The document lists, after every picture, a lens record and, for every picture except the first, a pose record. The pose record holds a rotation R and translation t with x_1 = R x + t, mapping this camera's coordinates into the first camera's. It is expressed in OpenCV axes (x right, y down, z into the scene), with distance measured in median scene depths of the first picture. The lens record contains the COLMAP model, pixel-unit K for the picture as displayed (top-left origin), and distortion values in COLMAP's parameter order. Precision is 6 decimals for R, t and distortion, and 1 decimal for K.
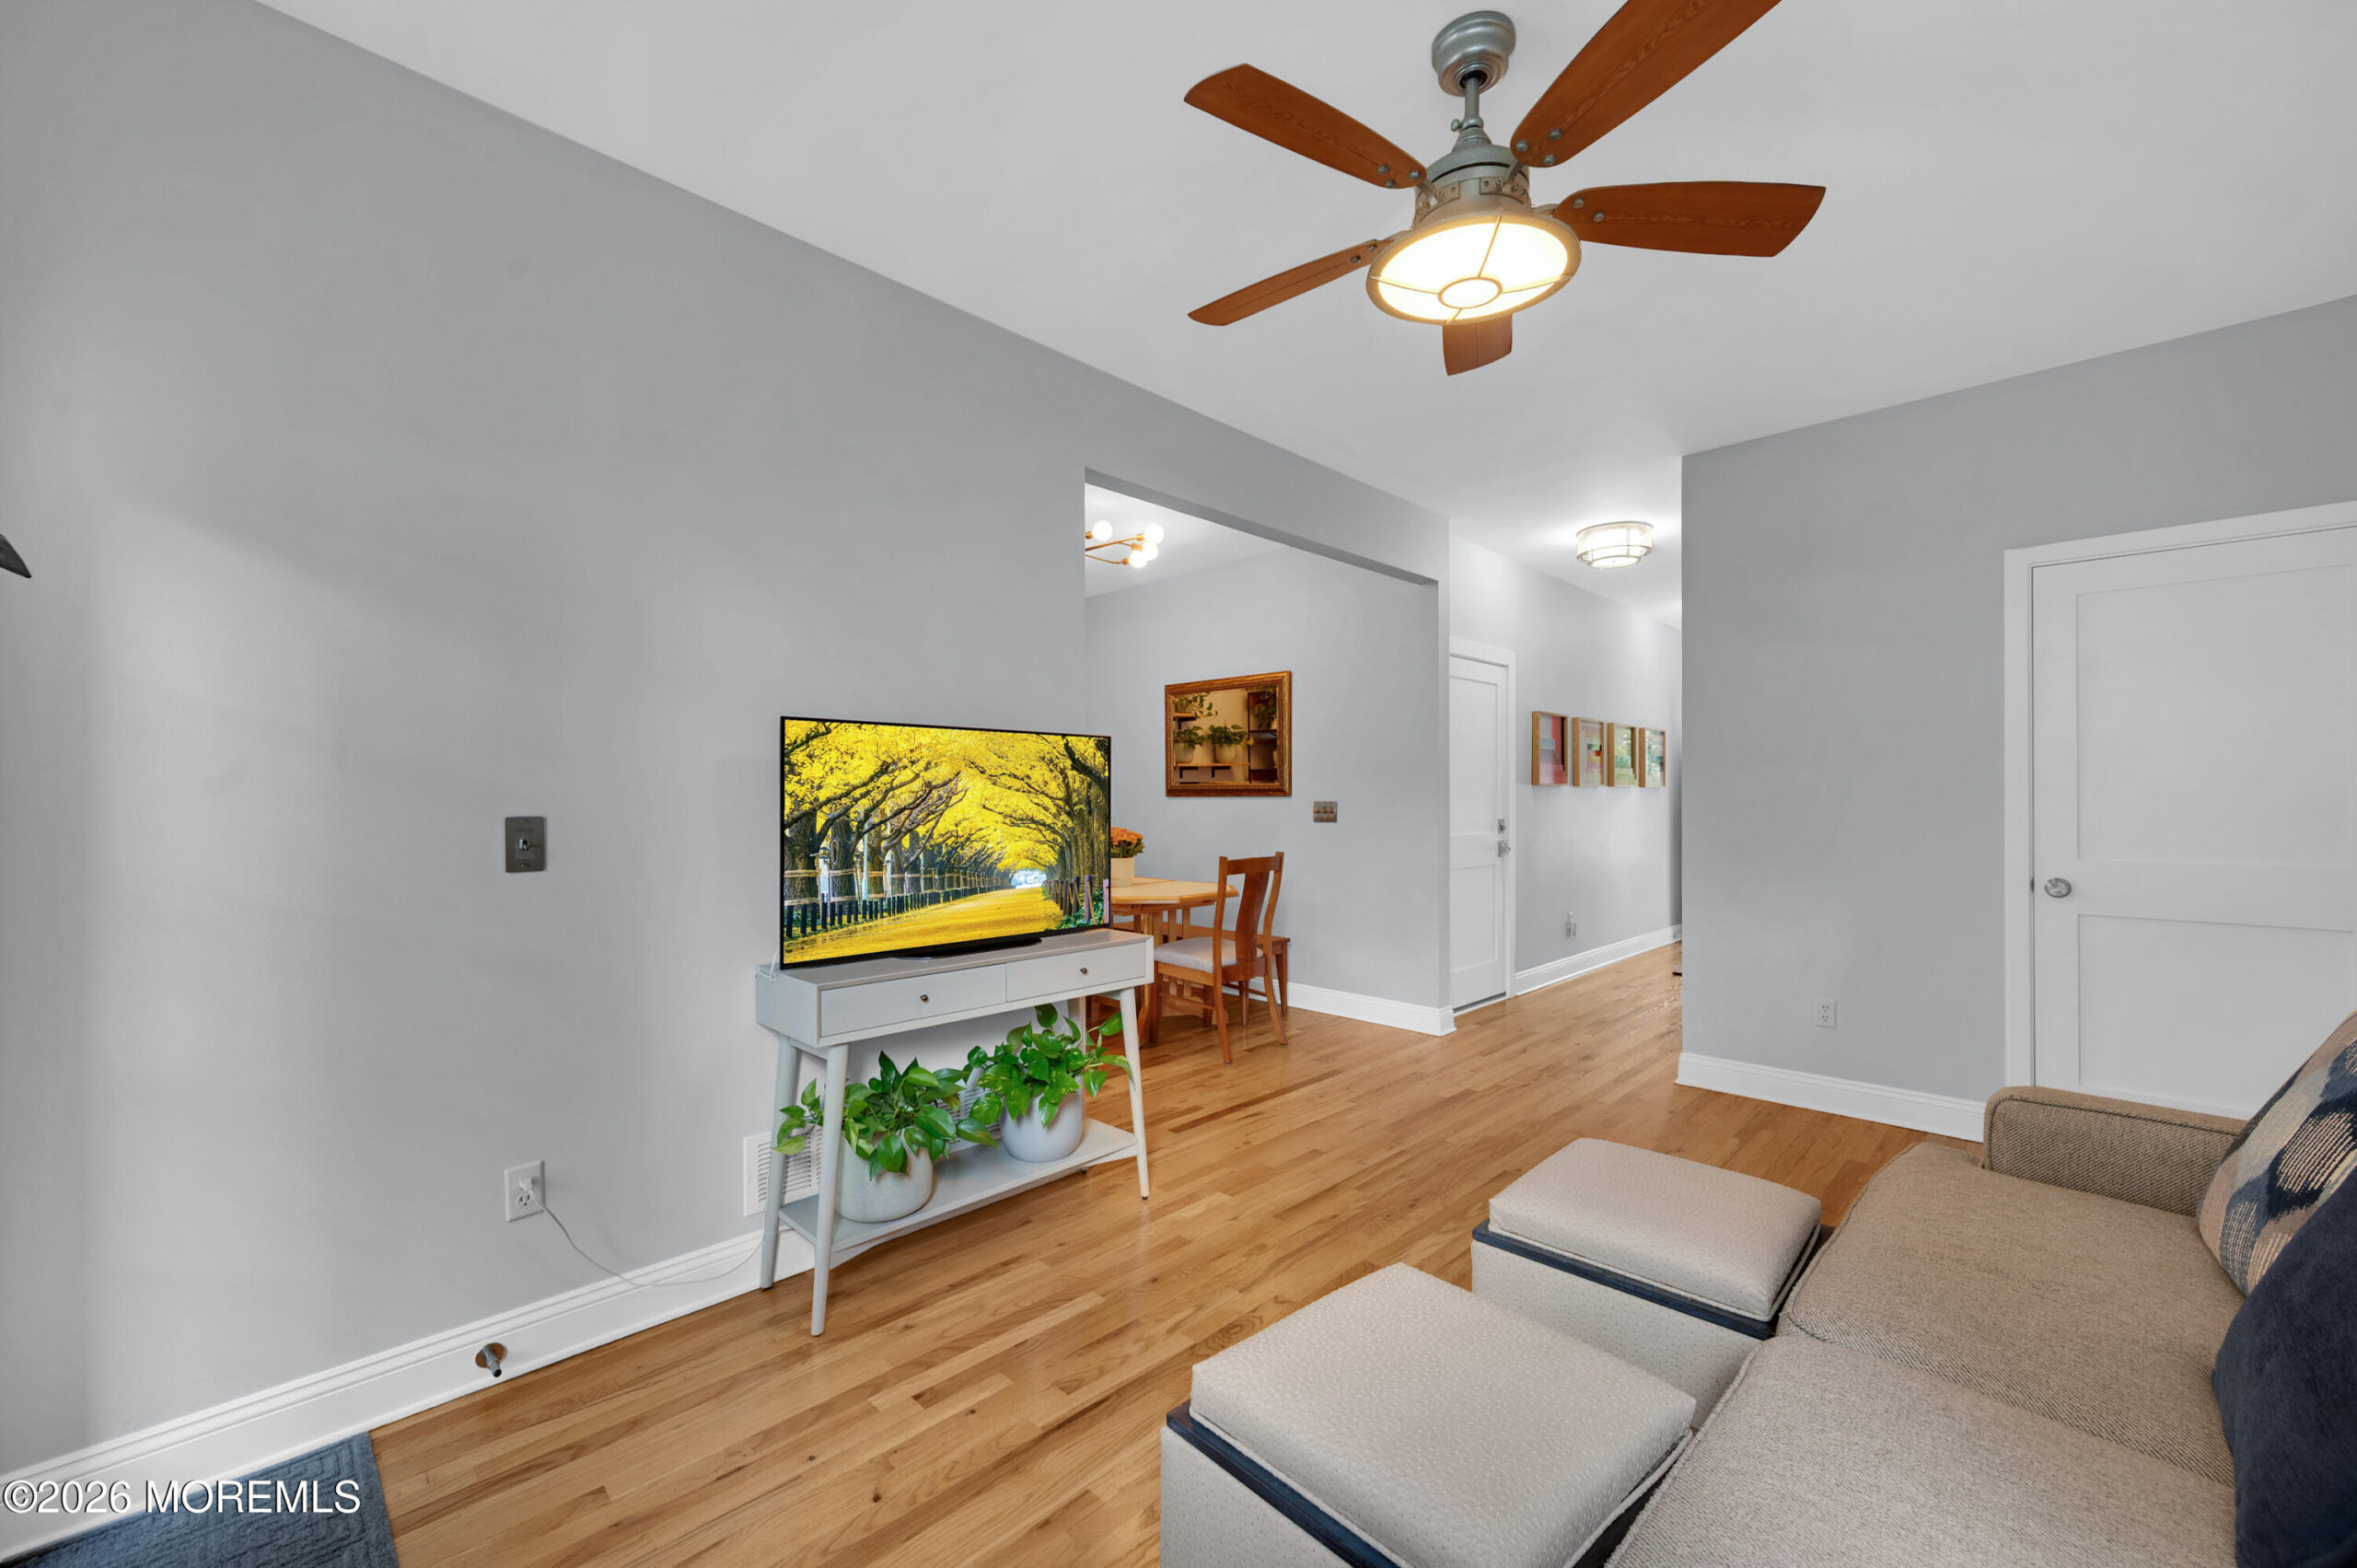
lens RADIAL K [[933.2, 0, 1186.8], [0, 933.2, 789.6], [0, 0, 1]] dist [0.001550, -0.000460]
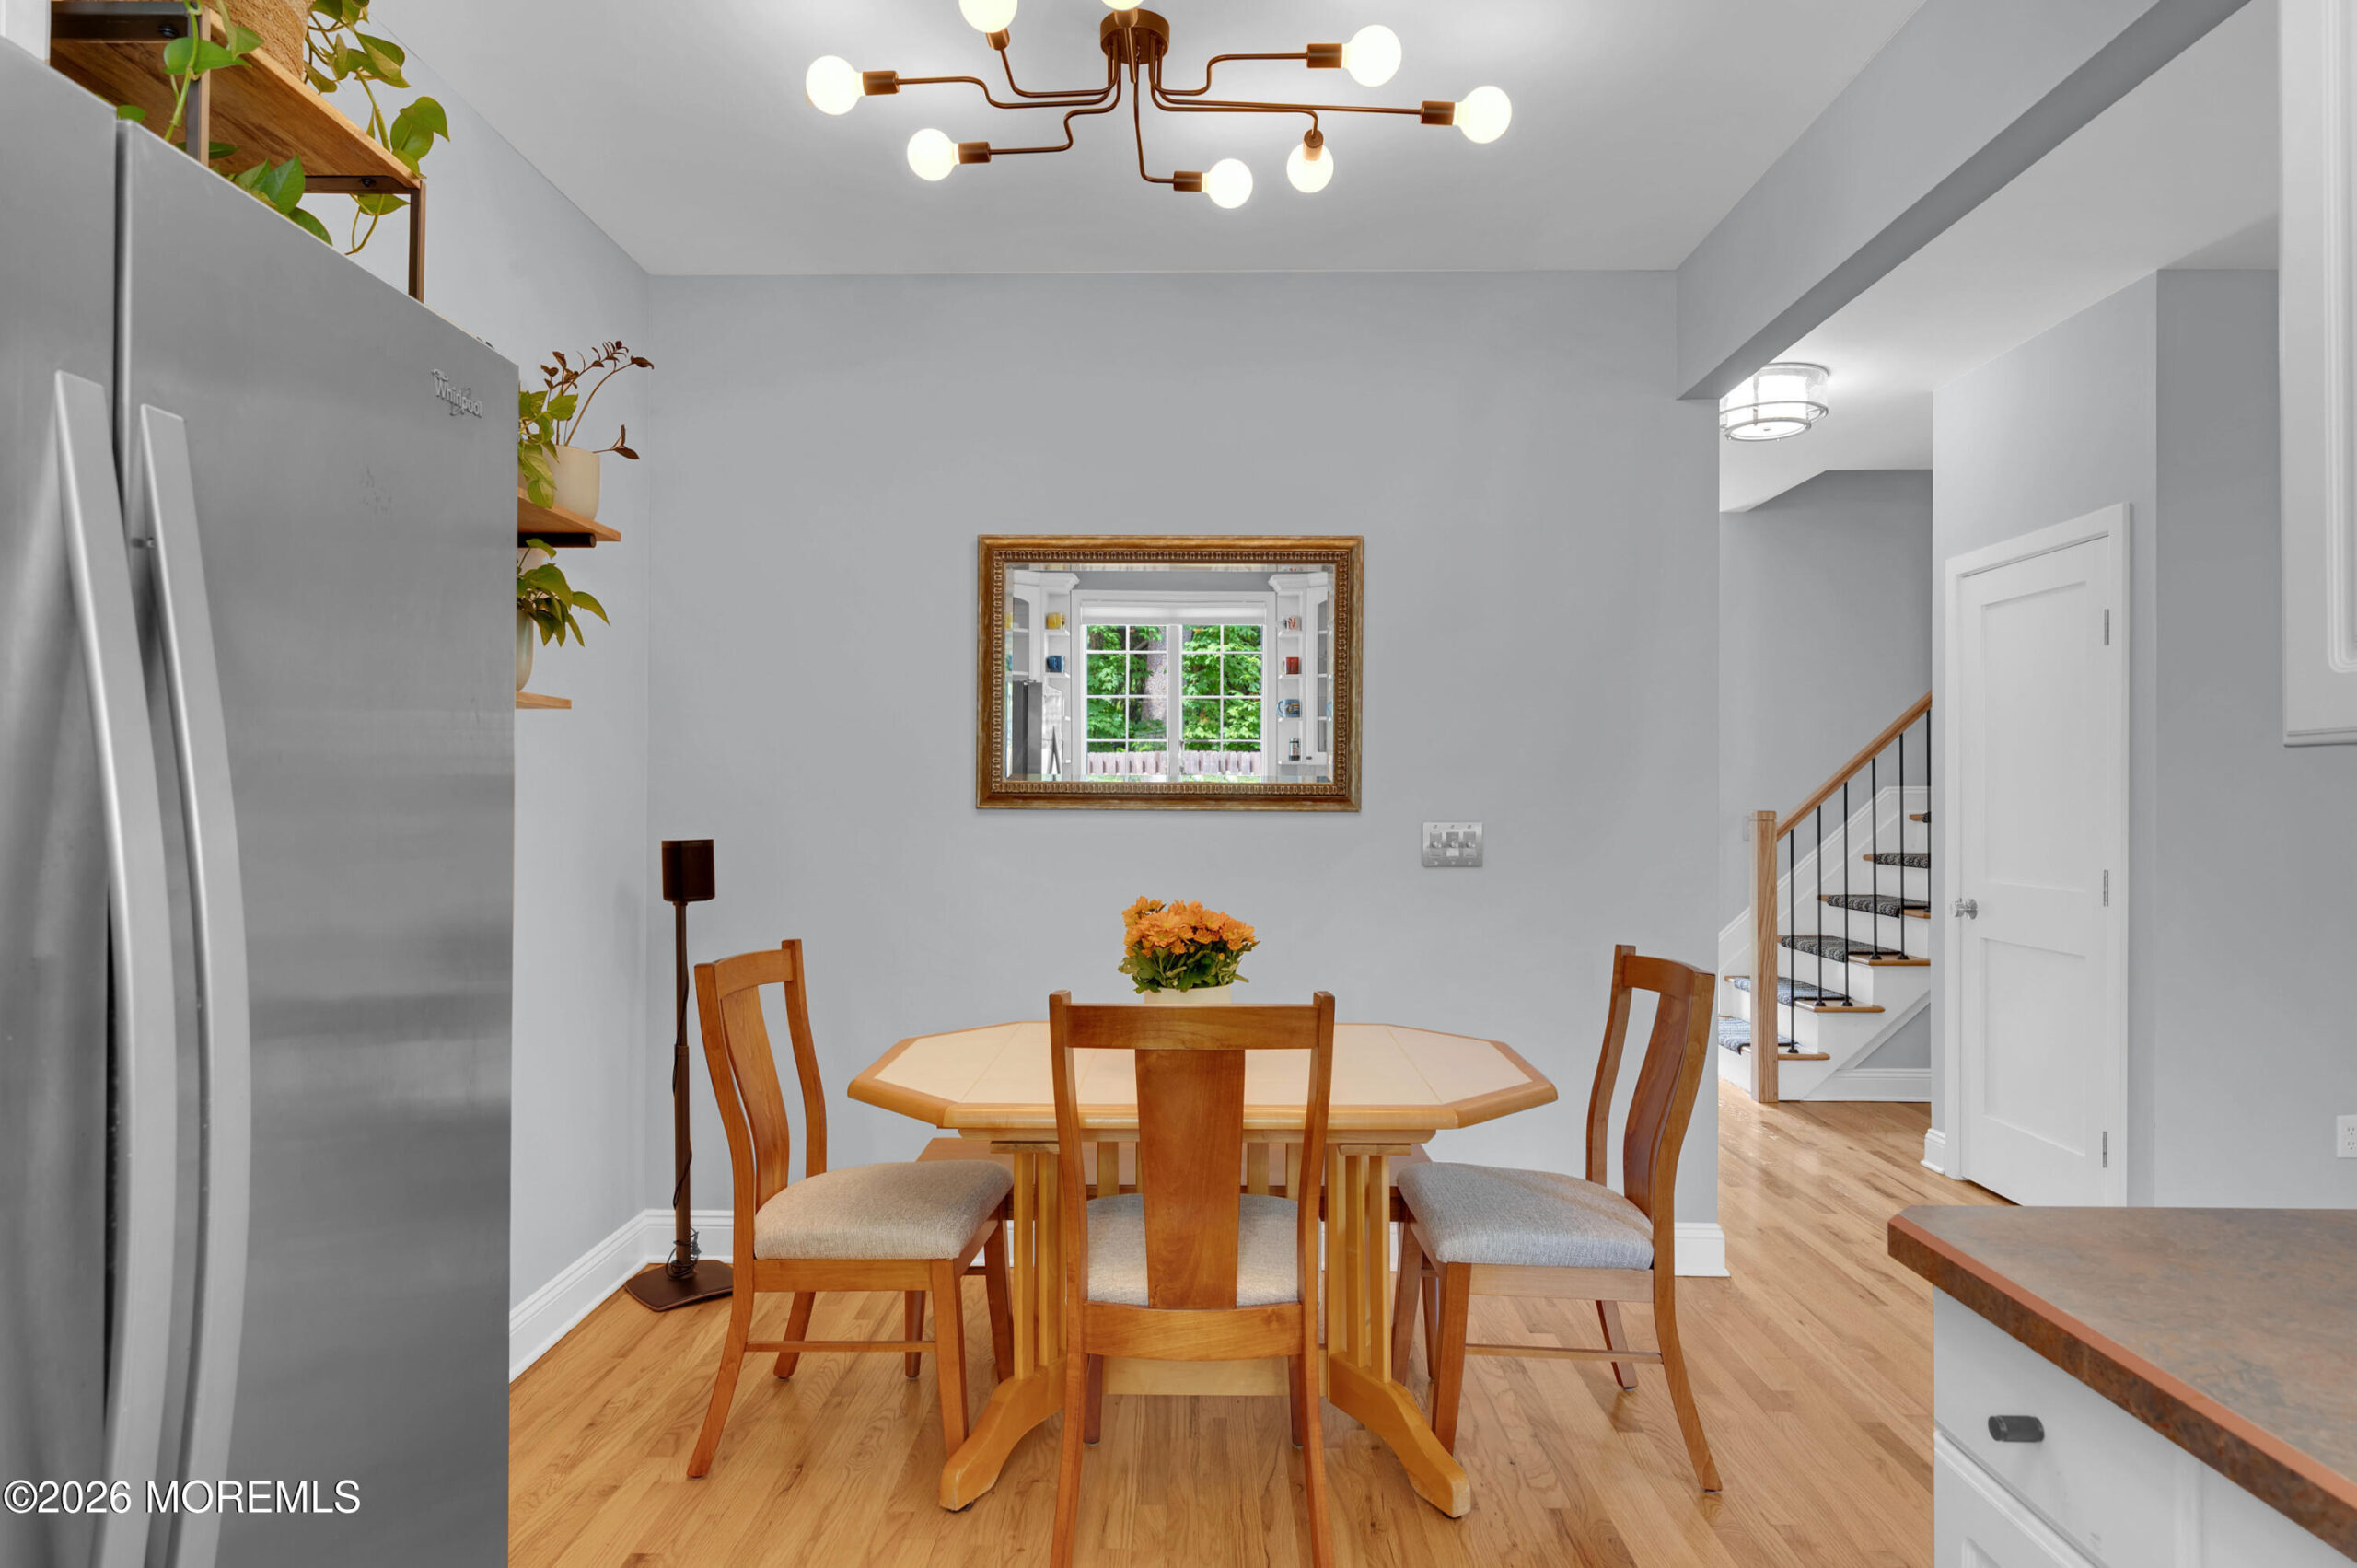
lens RADIAL K [[1369.9, 0, 1176.3], [0, 1369.9, 792.9], [0, 0, 1]] dist [-0.003321, -0.000527]
pose [[0.735360, 0.006354, 0.677646, -0.494457], [-0.010677, 0.999941, 0.002210, -0.001507], [-0.677592, -0.008860, 0.735385, 0.675694]]
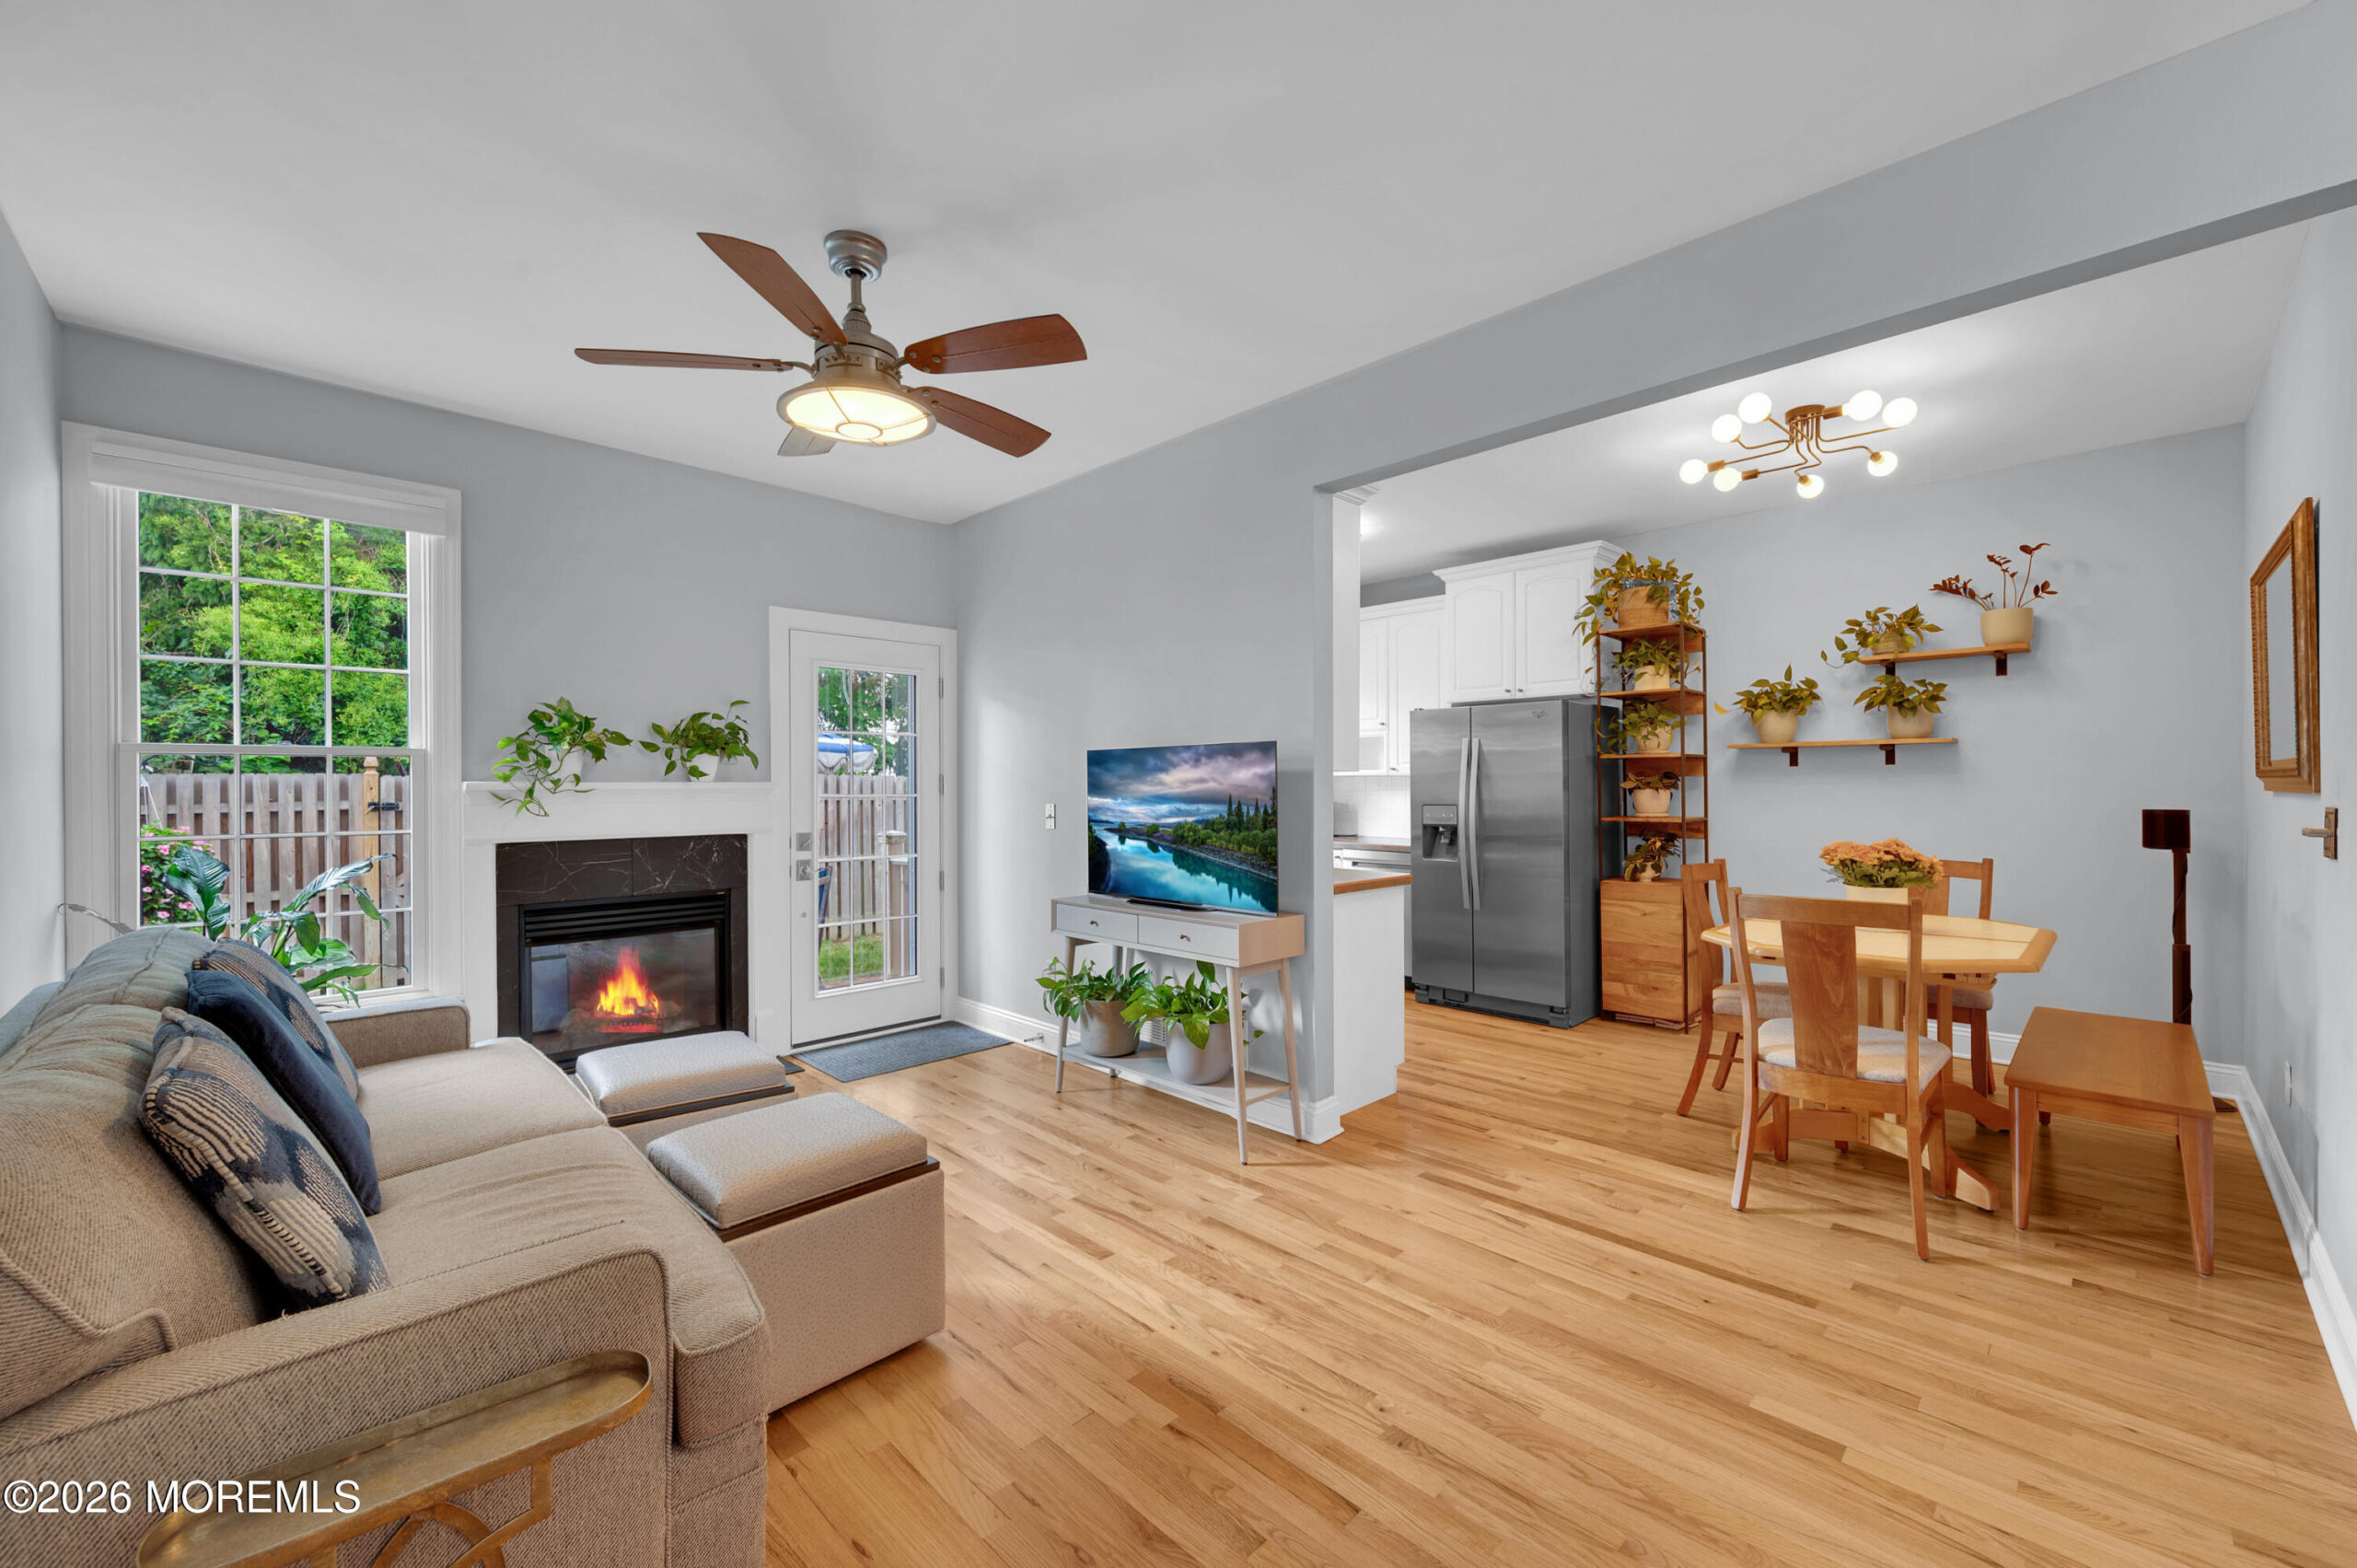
lens RADIAL K [[933.2, 0, 1169.0], [0, 933.2, 783.9], [0, 0, 1]] dist [0.001550, -0.000460]
pose [[-0.027353, 0.001056, -0.999625, 0.645651], [0.015089, 0.999886, 0.000644, -0.005052], [0.999512, -0.015066, -0.027366, 0.584313]]
